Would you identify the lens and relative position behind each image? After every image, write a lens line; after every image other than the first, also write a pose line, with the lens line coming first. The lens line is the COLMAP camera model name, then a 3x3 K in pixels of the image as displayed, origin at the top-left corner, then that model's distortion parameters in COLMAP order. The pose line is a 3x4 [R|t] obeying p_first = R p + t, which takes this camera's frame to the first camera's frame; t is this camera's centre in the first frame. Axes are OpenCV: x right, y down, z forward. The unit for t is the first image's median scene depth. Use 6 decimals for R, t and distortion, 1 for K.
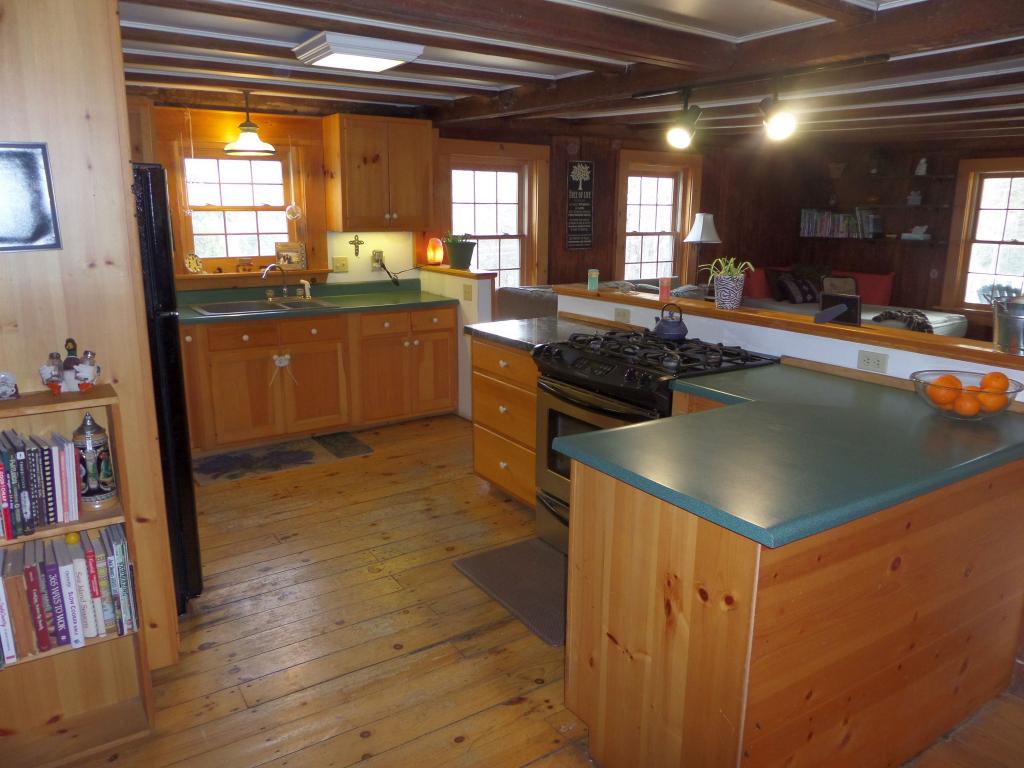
lens RADIAL K [[745.2, 0, 510.8], [0, 745.2, 381.6], [0, 0, 1]] dist [-0.009085, -0.017267]
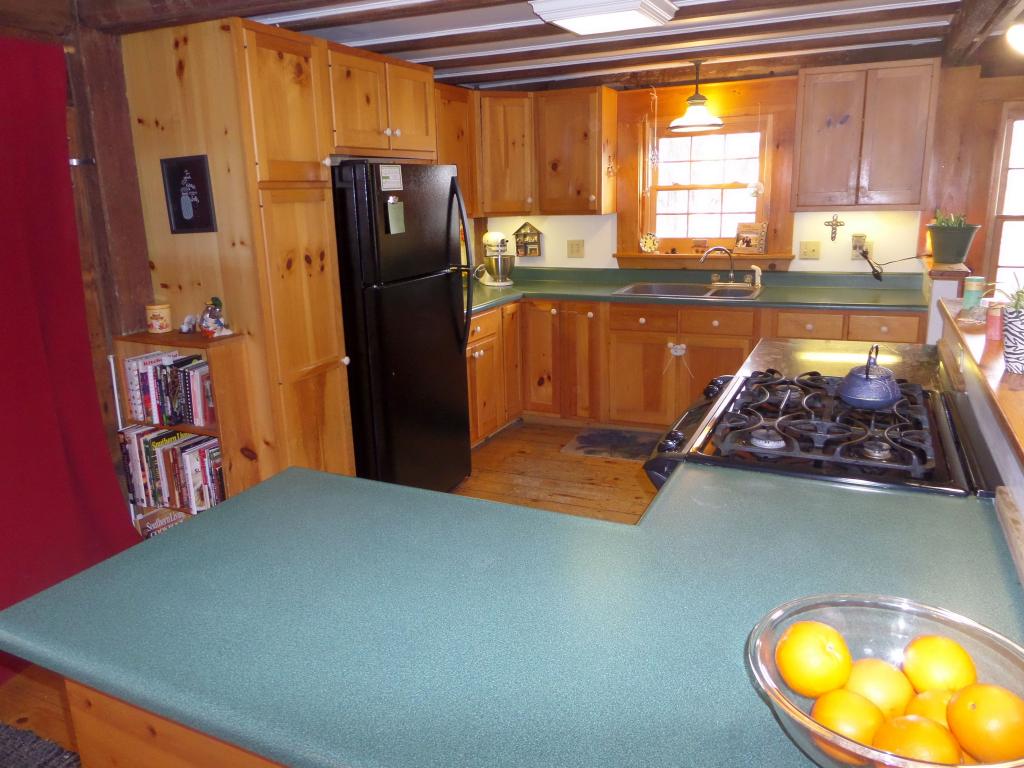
lens RADIAL K [[745.2, 0, 508.9], [0, 745.2, 382.1], [0, 0, 1]] dist [-0.009085, -0.017267]
pose [[0.517626, 0.188431, -0.834600, 0.354794], [-0.159223, 0.979623, 0.122422, -0.064995], [0.840661, 0.069519, 0.537081, 0.297382]]
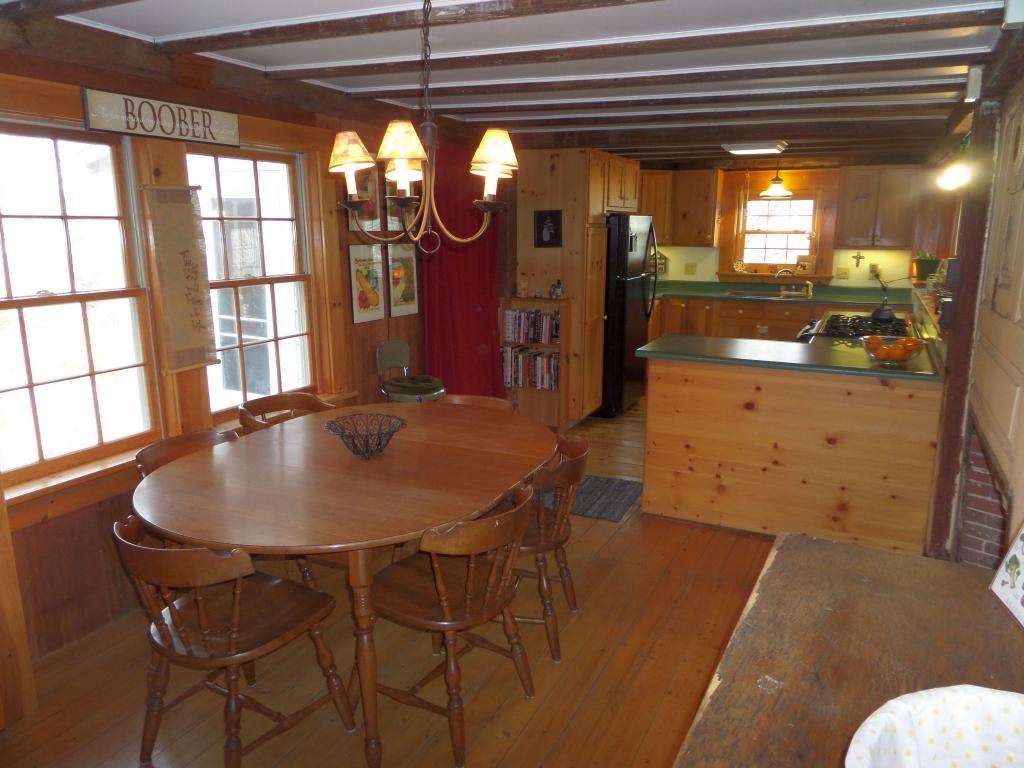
lens RADIAL K [[745.2, 0, 504.8], [0, 745.2, 382.9], [0, 0, 1]] dist [-0.009085, -0.017267]
pose [[0.509031, 0.170428, -0.843707, 0.702822], [-0.192200, 0.977959, 0.081587, 0.053829], [0.839015, 0.120630, 0.530567, -0.245935]]
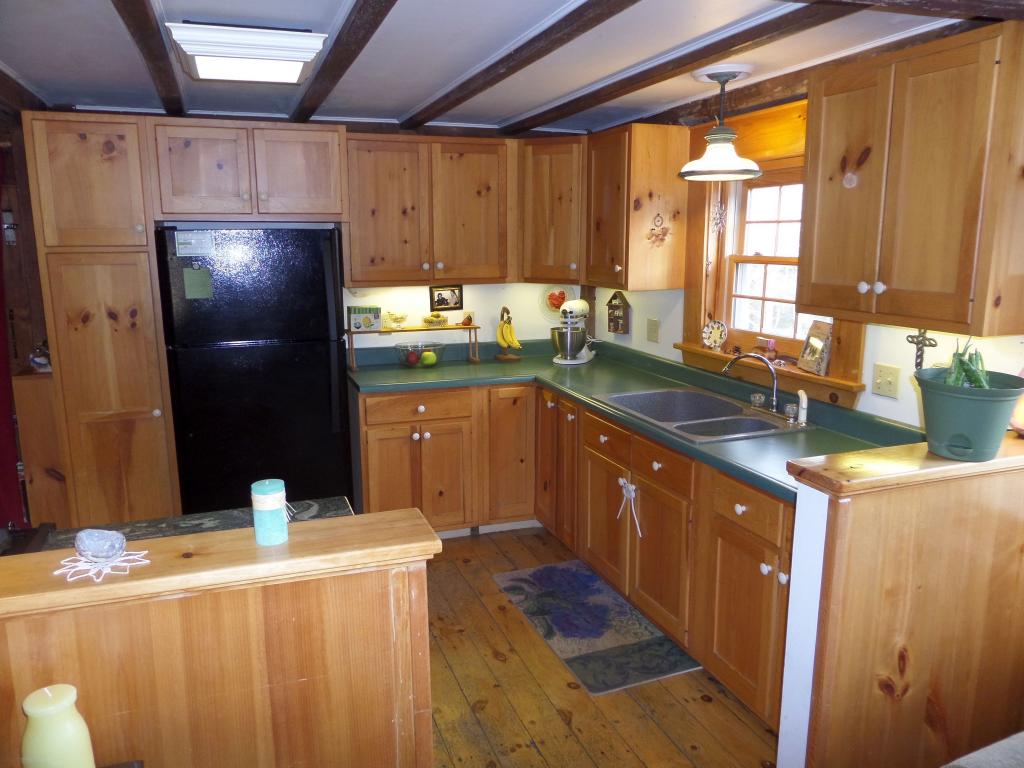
lens RADIAL K [[745.2, 0, 509.3], [0, 745.2, 383.2], [0, 0, 1]] dist [-0.009085, -0.017267]
pose [[-0.227697, 0.179069, -0.957125, 0.312123], [-0.219764, 0.948133, 0.229668, -0.231935], [0.948608, 0.262637, -0.176535, 0.932706]]
